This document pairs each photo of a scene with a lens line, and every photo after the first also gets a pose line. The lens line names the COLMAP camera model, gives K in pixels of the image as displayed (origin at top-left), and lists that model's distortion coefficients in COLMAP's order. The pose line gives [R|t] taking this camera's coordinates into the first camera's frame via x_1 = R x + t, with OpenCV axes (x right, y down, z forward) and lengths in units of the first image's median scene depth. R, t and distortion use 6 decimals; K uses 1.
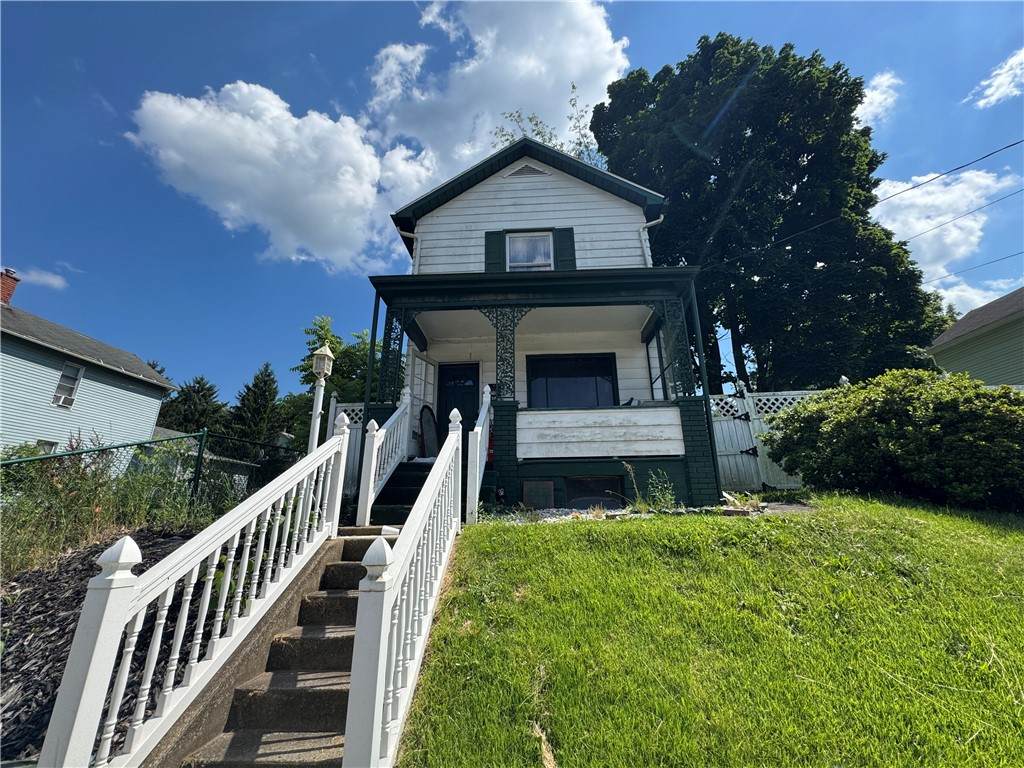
lens RADIAL K [[409.7, 0, 509.7], [0, 409.7, 381.6], [0, 0, 1]] dist [-0.012767, -0.000030]
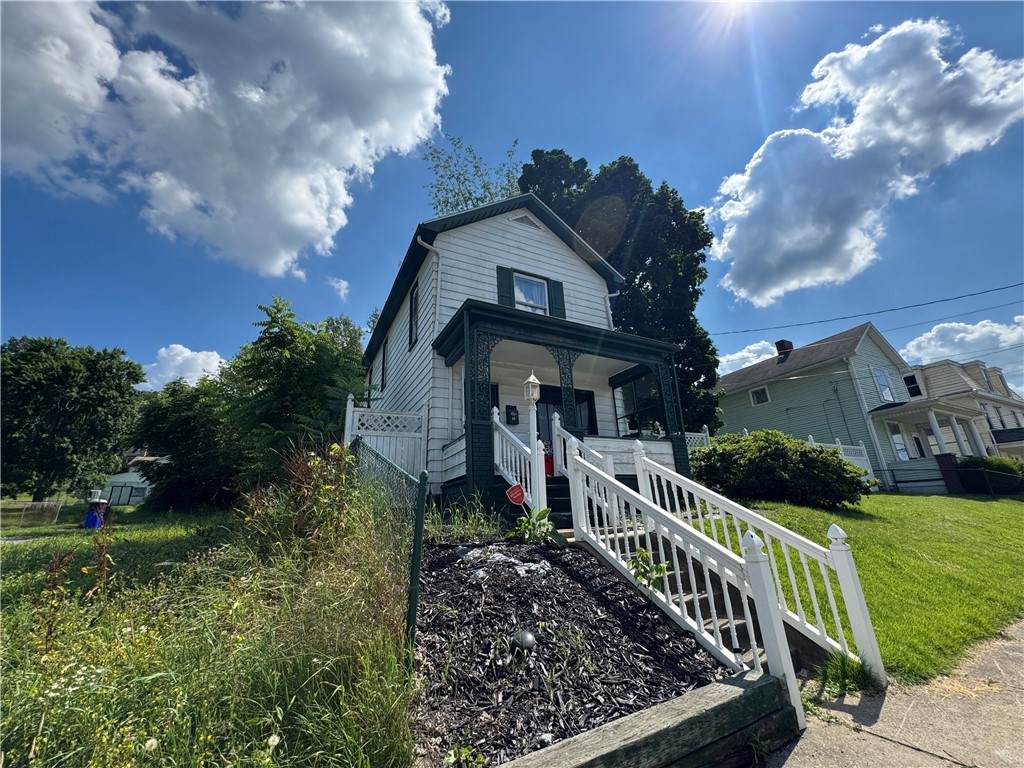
lens RADIAL K [[409.7, 0, 503.0], [0, 409.7, 382.7], [0, 0, 1]] dist [-0.012767, -0.000030]
pose [[0.855360, 0.131509, 0.501063, -0.566576], [-0.124328, 0.991085, -0.047882, -0.001689], [-0.502893, -0.021340, 0.864085, 0.030515]]
